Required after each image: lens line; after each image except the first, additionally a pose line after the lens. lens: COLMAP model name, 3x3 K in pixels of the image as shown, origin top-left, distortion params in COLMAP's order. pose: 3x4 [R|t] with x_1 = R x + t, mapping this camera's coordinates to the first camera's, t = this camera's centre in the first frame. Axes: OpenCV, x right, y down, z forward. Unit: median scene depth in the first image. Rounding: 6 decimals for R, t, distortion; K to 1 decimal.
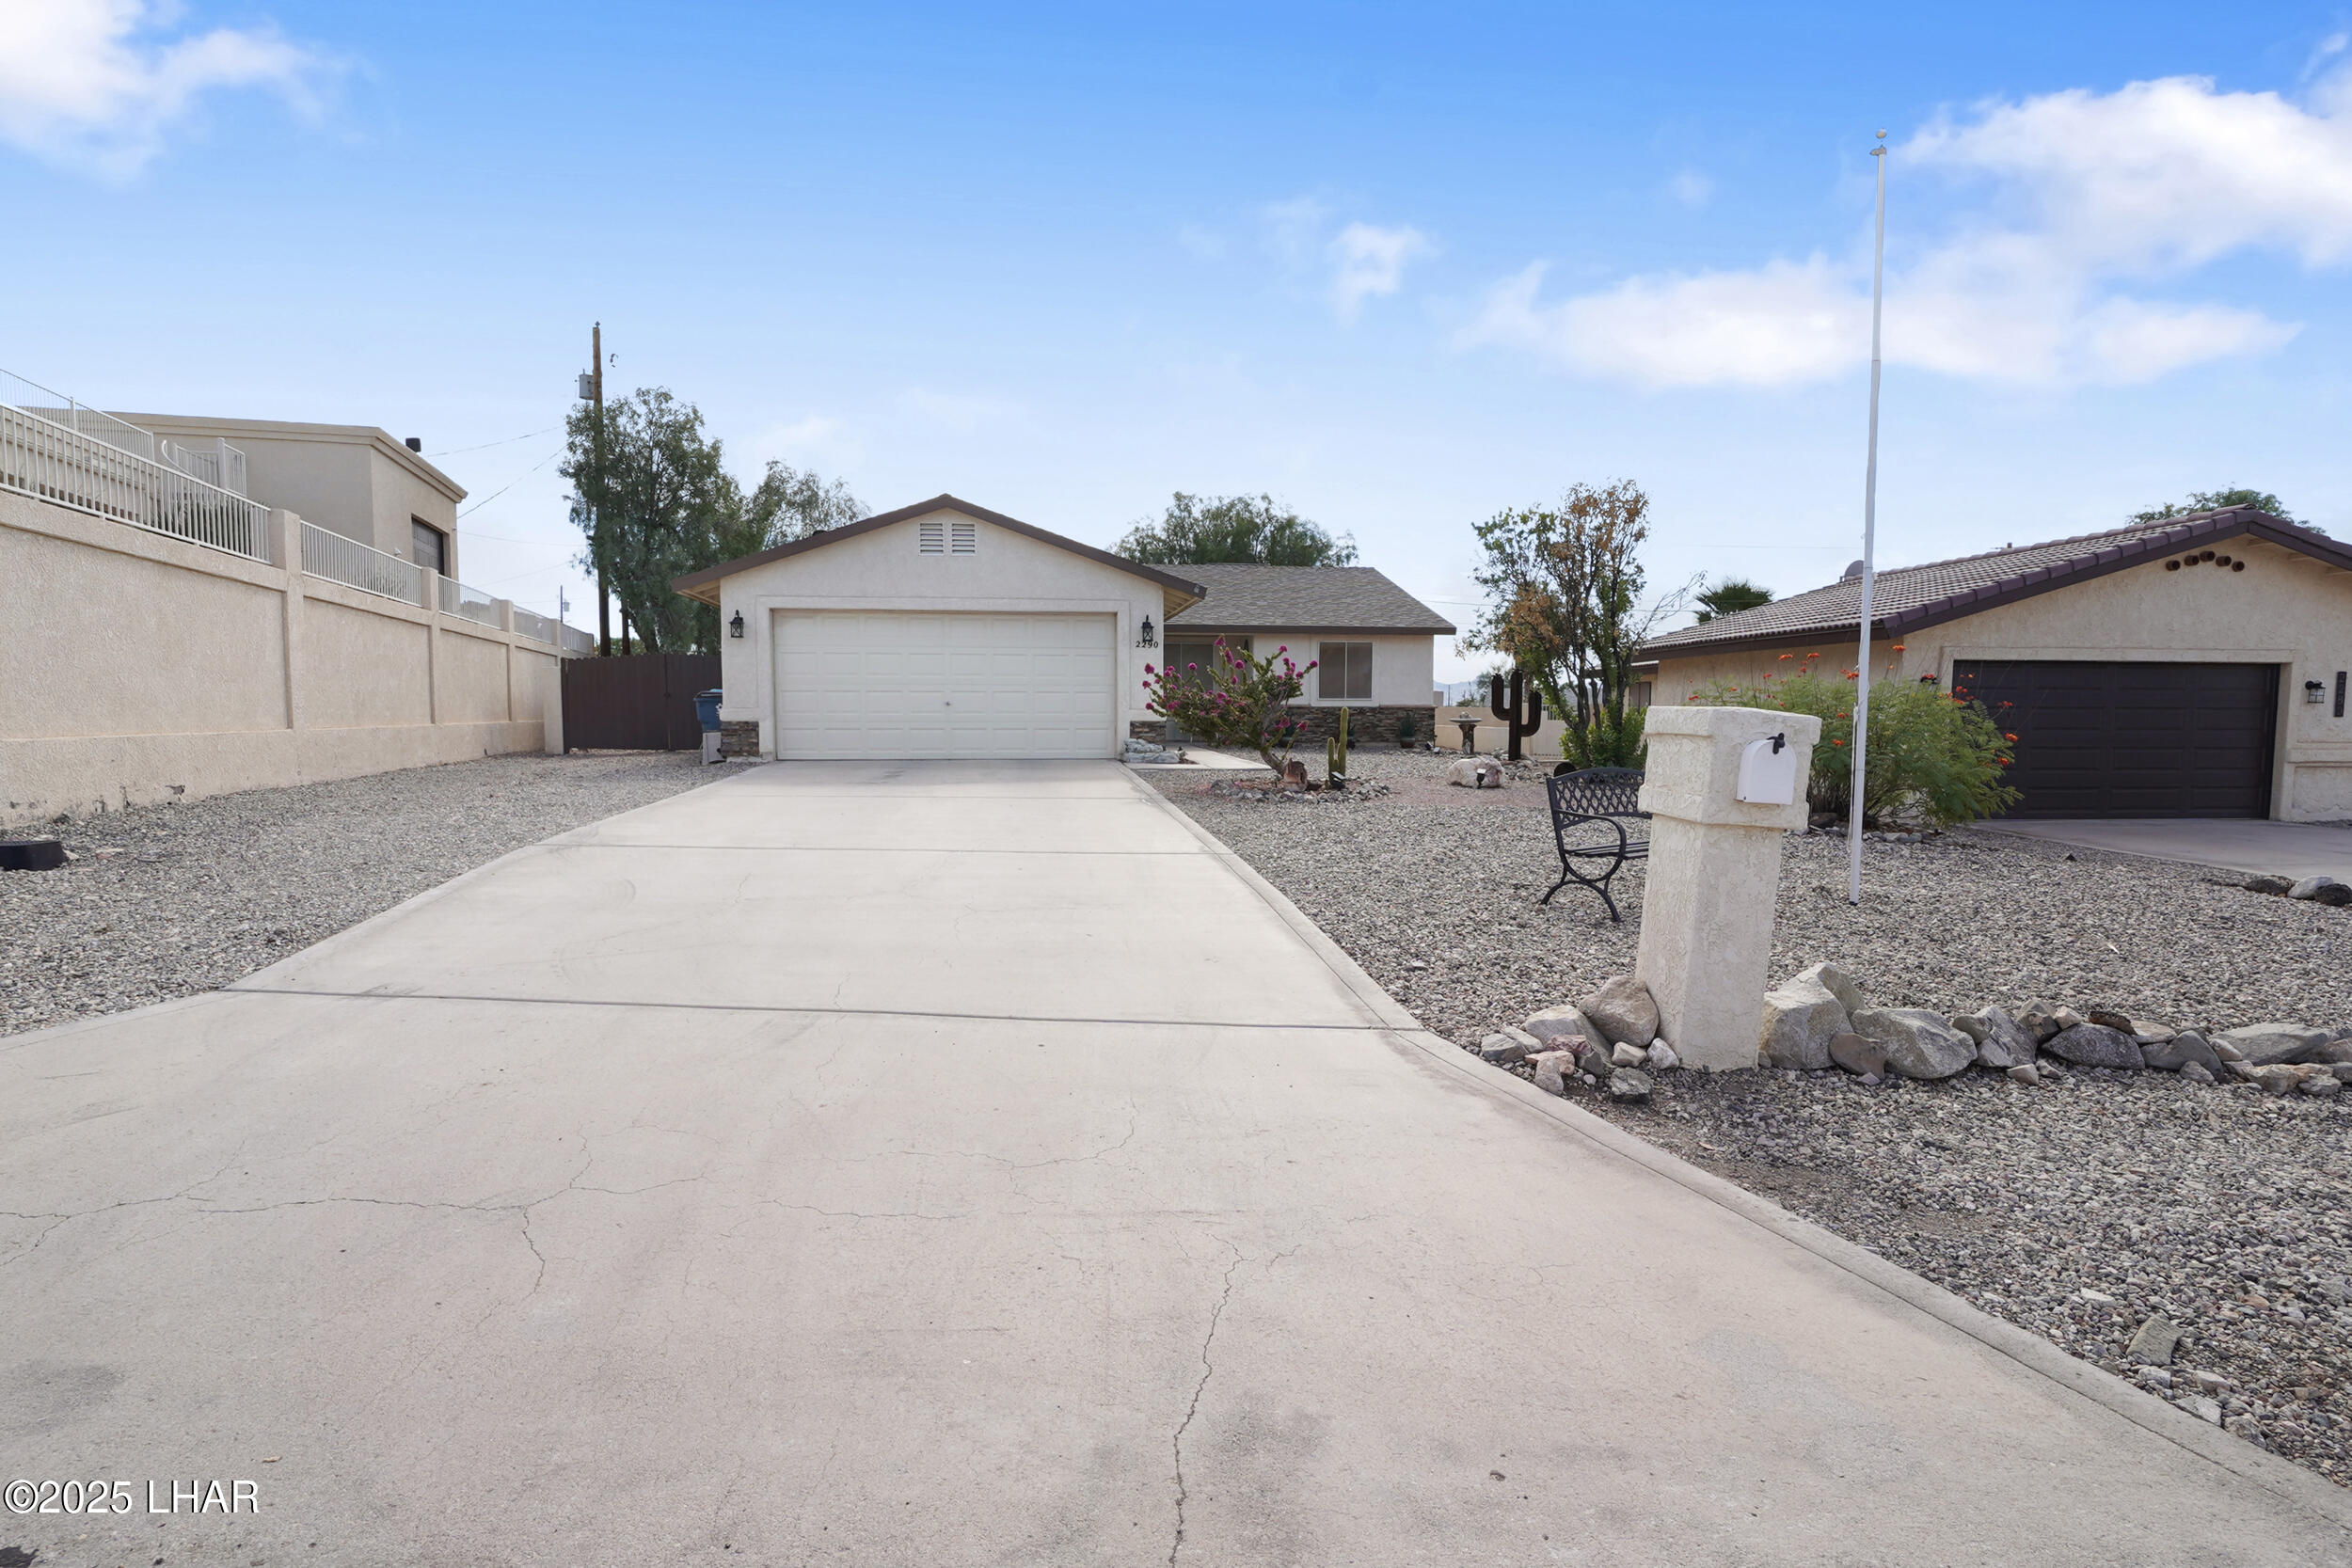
lens RADIAL K [[1153.5, 0, 1175.6], [0, 1153.5, 827.9], [0, 0, 1]] dist [-0.023694, -0.000171]
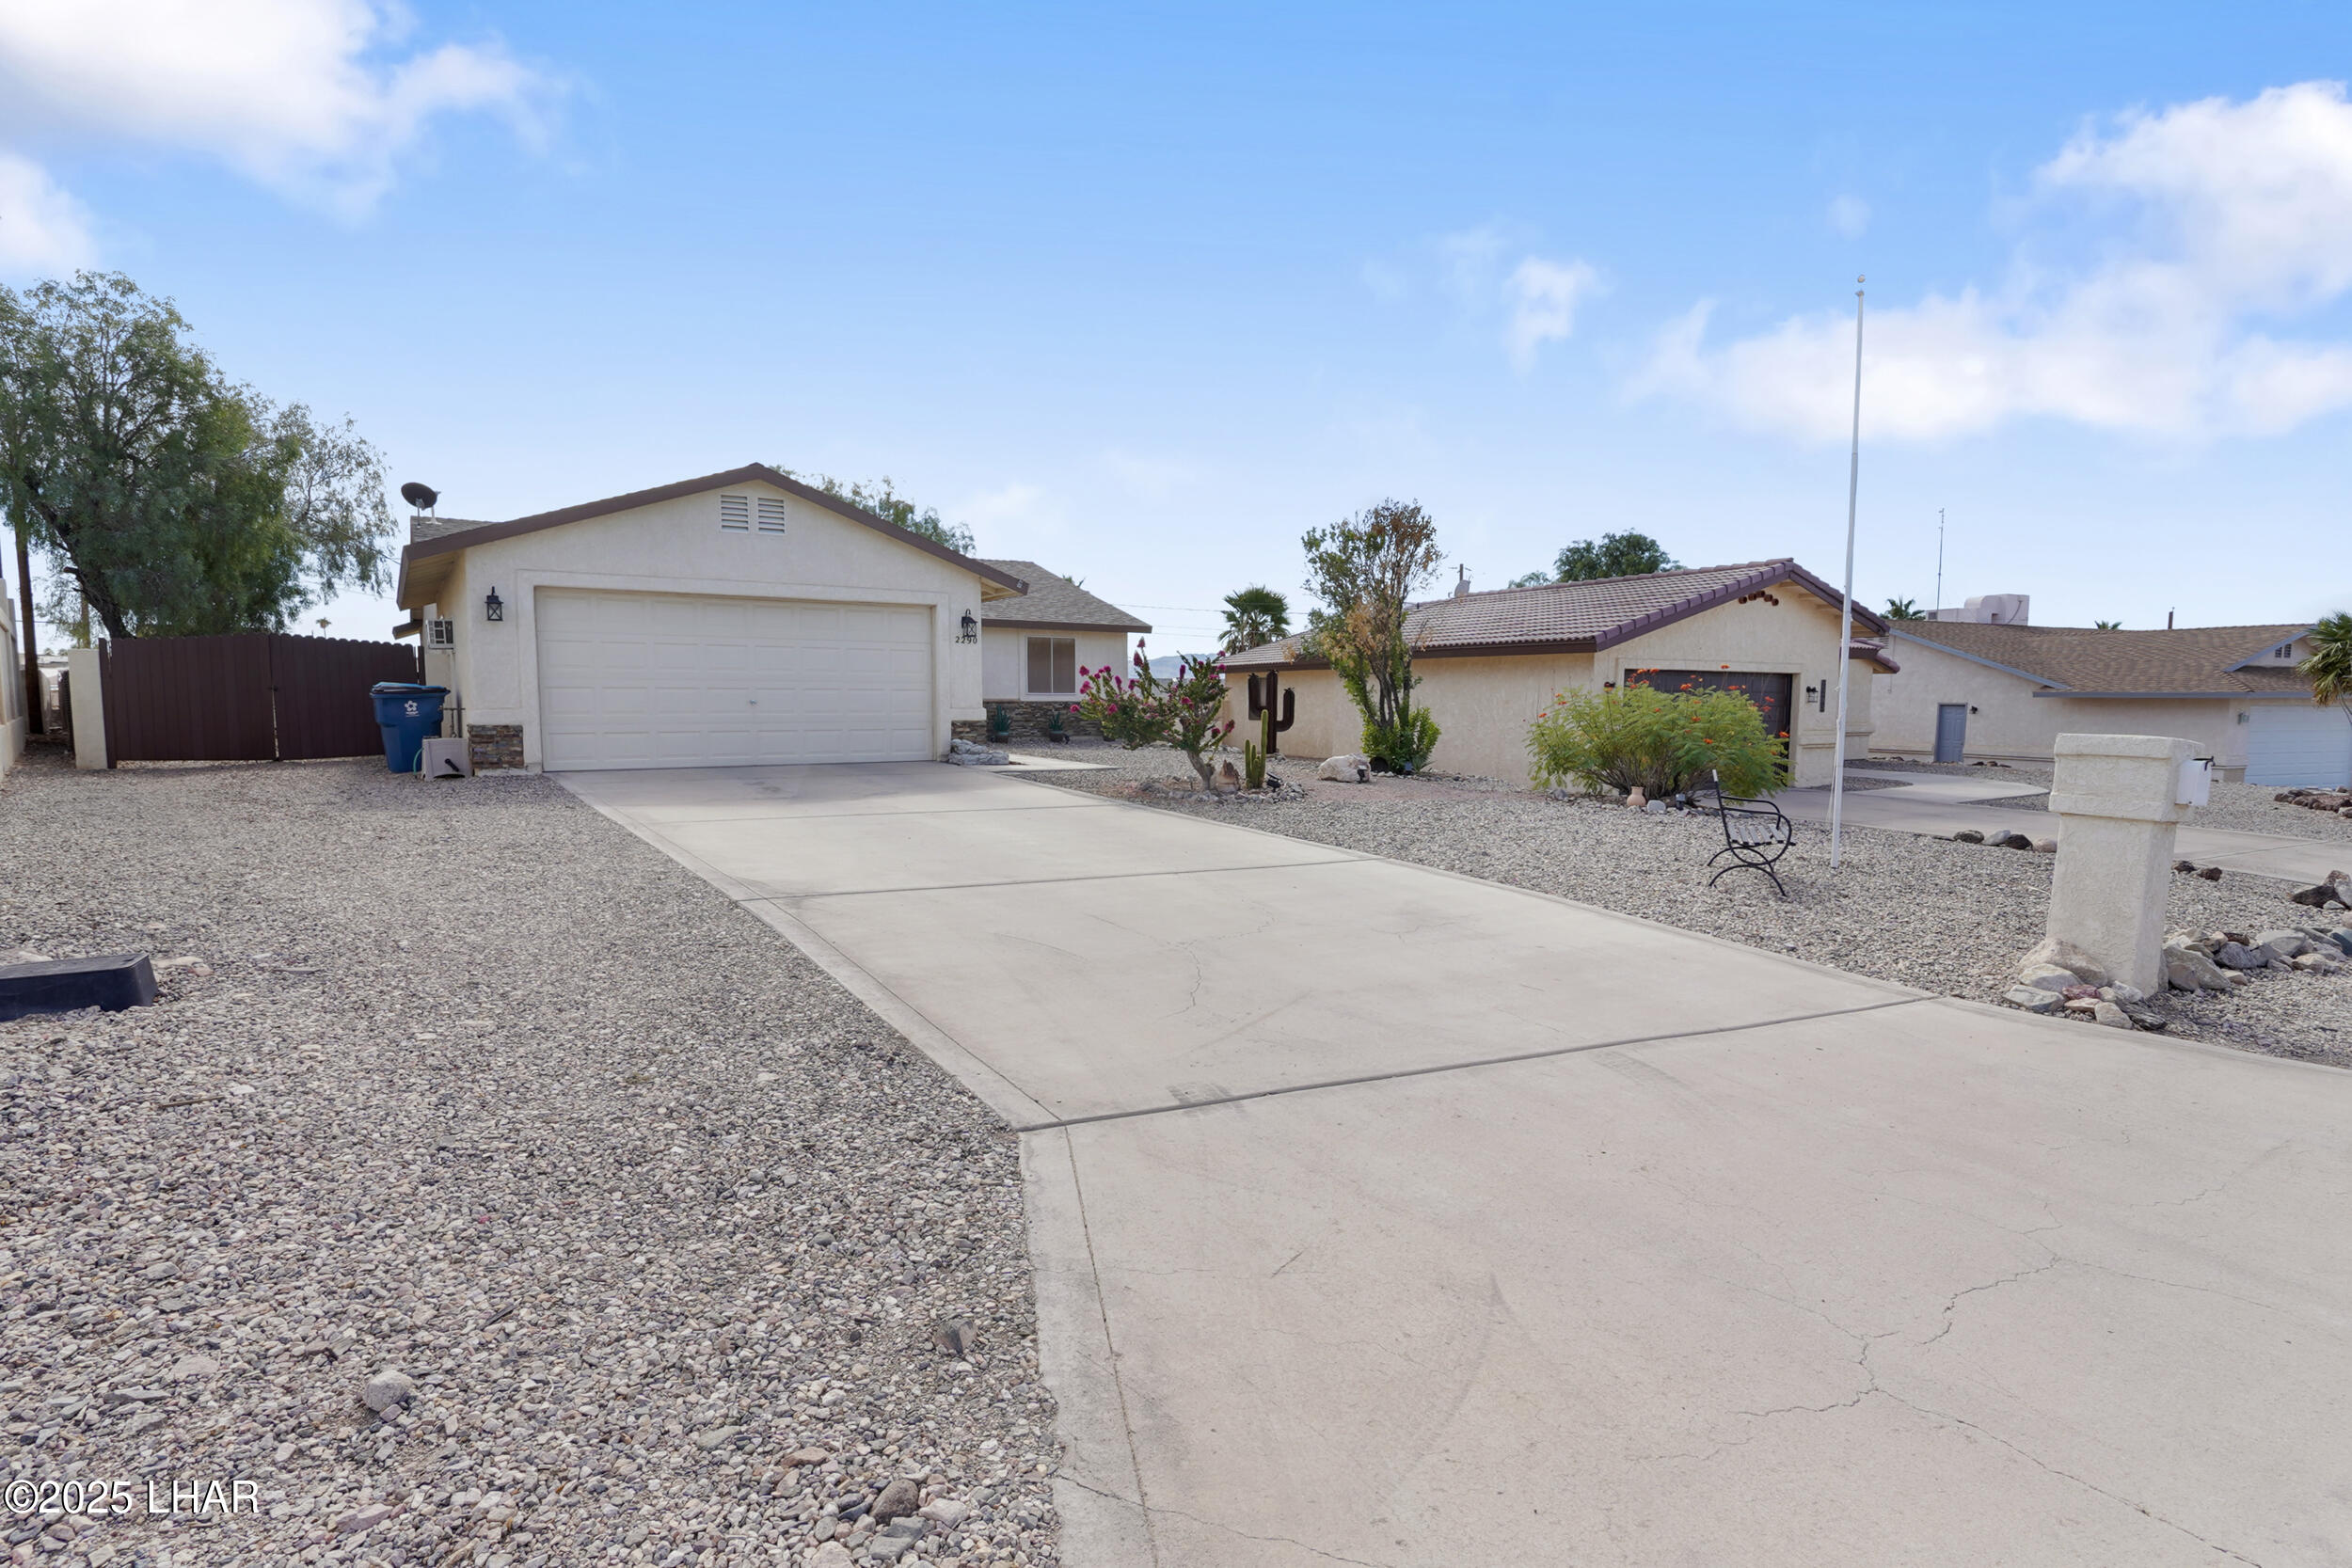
lens RADIAL K [[1146.7, 0, 1165.0], [0, 1146.7, 818.3], [0, 0, 1]] dist [-0.023538, -0.000318]
pose [[0.896151, -0.044047, 0.441557, -0.312665], [0.041789, 0.999016, 0.014844, -0.019932], [-0.441777, 0.005150, 0.897110, 0.083156]]
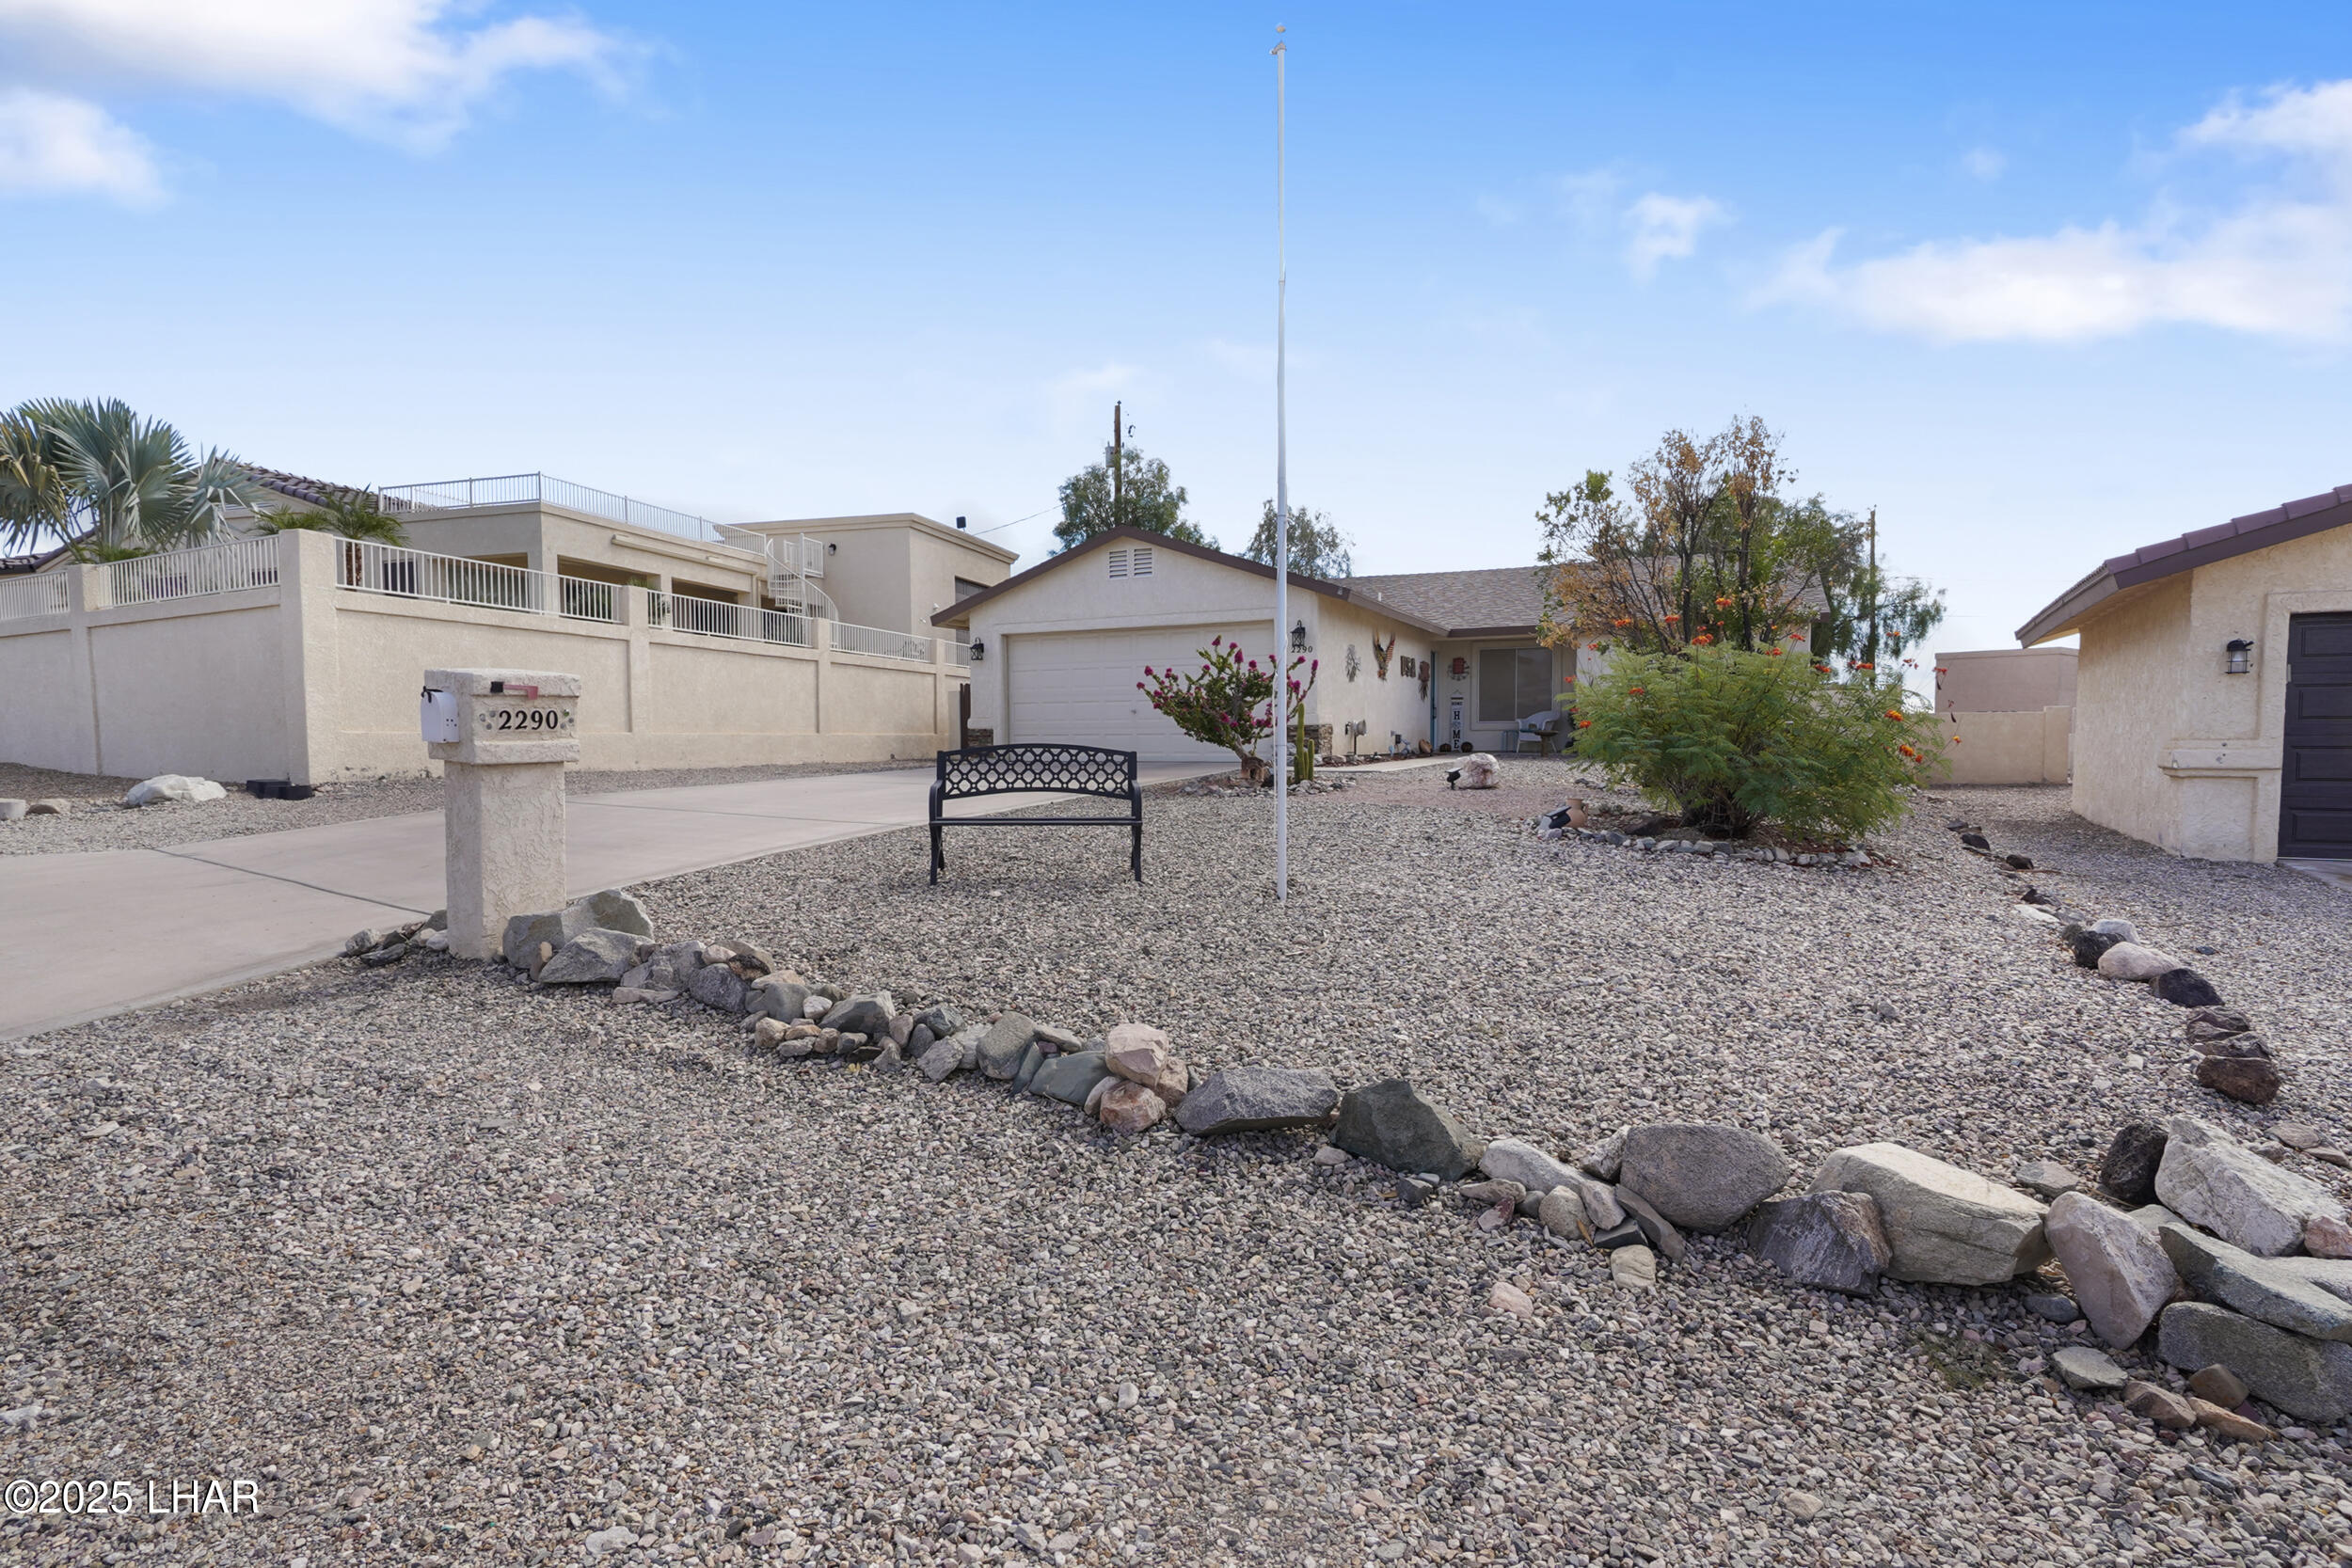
lens RADIAL K [[1153.5, 0, 1175.6], [0, 1153.5, 827.9], [0, 0, 1]] dist [-0.023694, -0.000171]
pose [[0.838034, 0.034151, -0.544549, 0.466465], [-0.043474, 0.999045, -0.004250, 0.010497], [0.543884, 0.027236, 0.838719, 0.081859]]
